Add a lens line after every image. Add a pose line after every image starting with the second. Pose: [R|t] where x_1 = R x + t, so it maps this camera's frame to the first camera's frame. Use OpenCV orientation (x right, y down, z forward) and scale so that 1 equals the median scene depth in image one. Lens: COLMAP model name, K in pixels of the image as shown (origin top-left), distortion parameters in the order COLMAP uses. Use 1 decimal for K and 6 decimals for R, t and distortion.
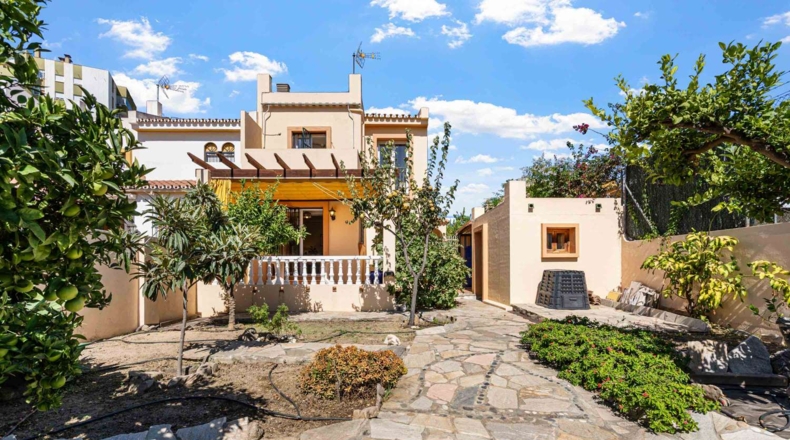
lens RADIAL K [[359.5, 0, 394.2], [0, 359.5, 258.9], [0, 0, 1]] dist [0.001470, 0.000348]
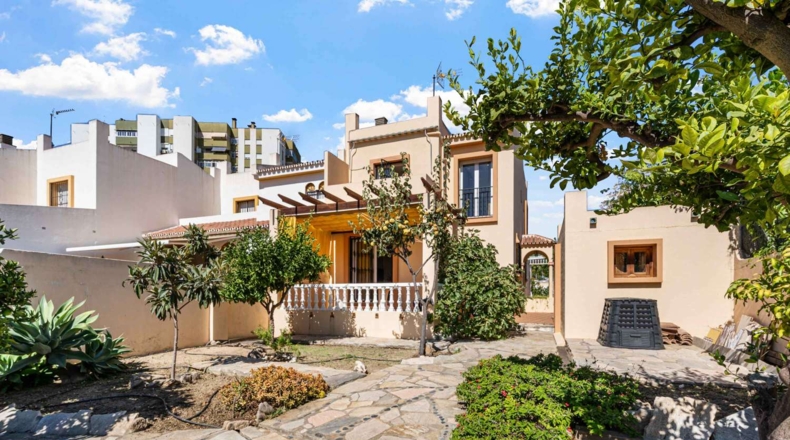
lens RADIAL K [[372.2, 0, 395.3], [0, 372.2, 283.4], [0, 0, 1]] dist [-0.001090, 0.000022]
pose [[0.924459, -0.008177, -0.381193, 0.287227], [0.006443, 0.999962, -0.005827, -0.000925], [0.381226, 0.002931, 0.924477, 0.040608]]
